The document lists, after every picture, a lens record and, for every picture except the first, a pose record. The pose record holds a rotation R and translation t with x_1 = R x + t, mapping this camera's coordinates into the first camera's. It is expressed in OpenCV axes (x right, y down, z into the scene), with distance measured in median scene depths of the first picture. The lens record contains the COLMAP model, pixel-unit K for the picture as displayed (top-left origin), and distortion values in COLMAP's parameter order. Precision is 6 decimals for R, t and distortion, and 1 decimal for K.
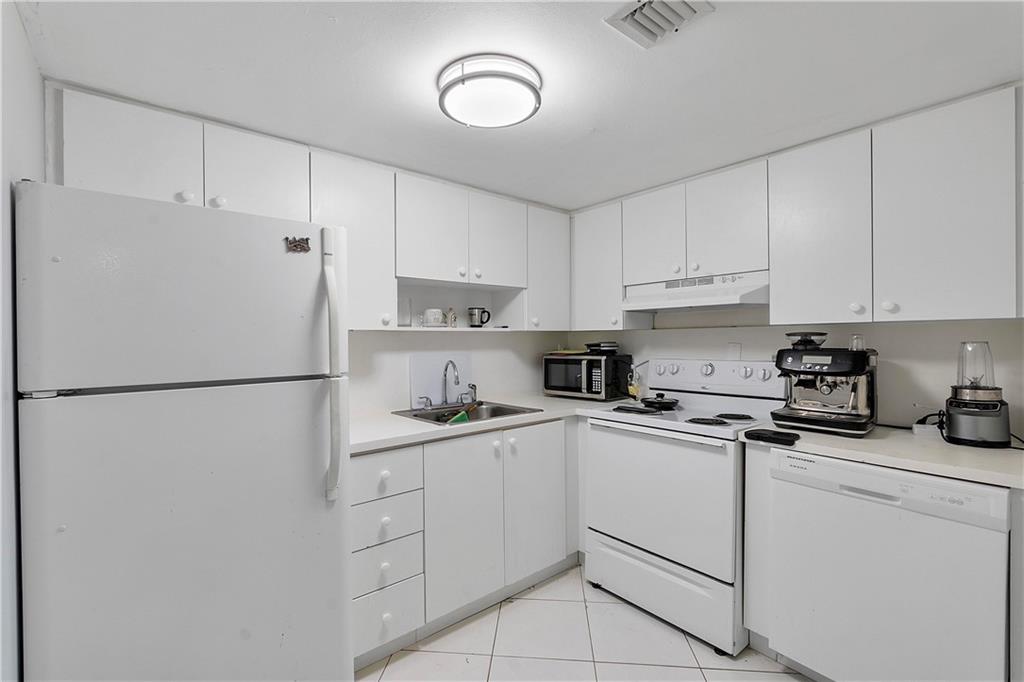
lens RADIAL K [[445.0, 0, 505.4], [0, 445.0, 340.0], [0, 0, 1]] dist [0.001063, 0.000227]
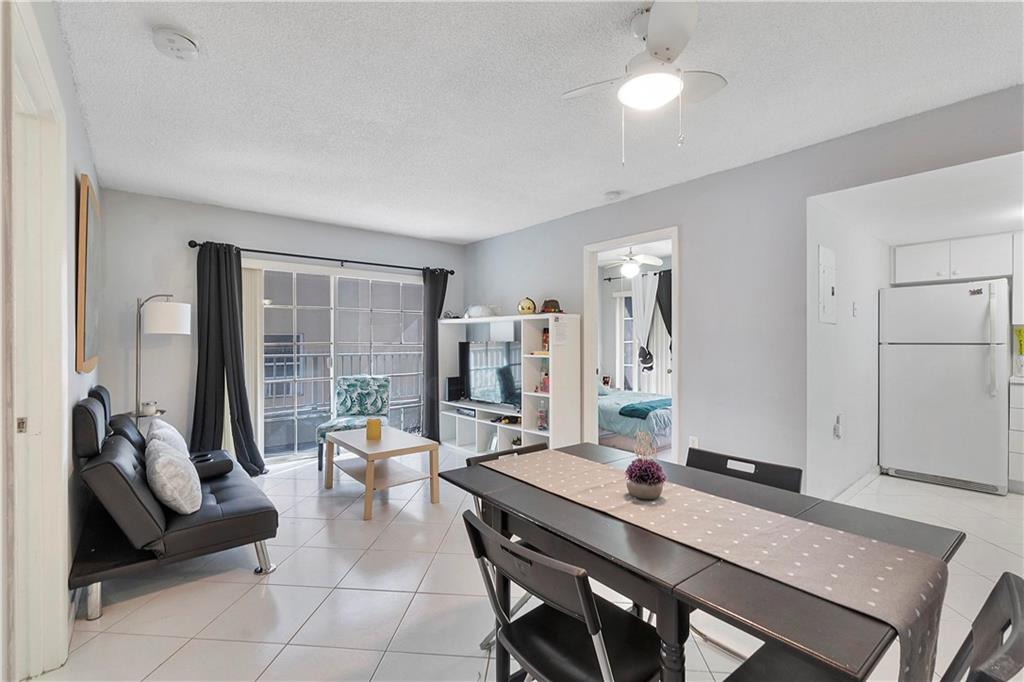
lens RADIAL K [[445.0, 0, 505.8], [0, 445.0, 337.1], [0, 0, 1]] dist [0.001063, 0.000227]
pose [[0.009768, 0.007629, -0.999923, 2.029965], [-0.010814, 0.999913, 0.007524, 0.054219], [0.999894, 0.010740, 0.009850, -1.689121]]
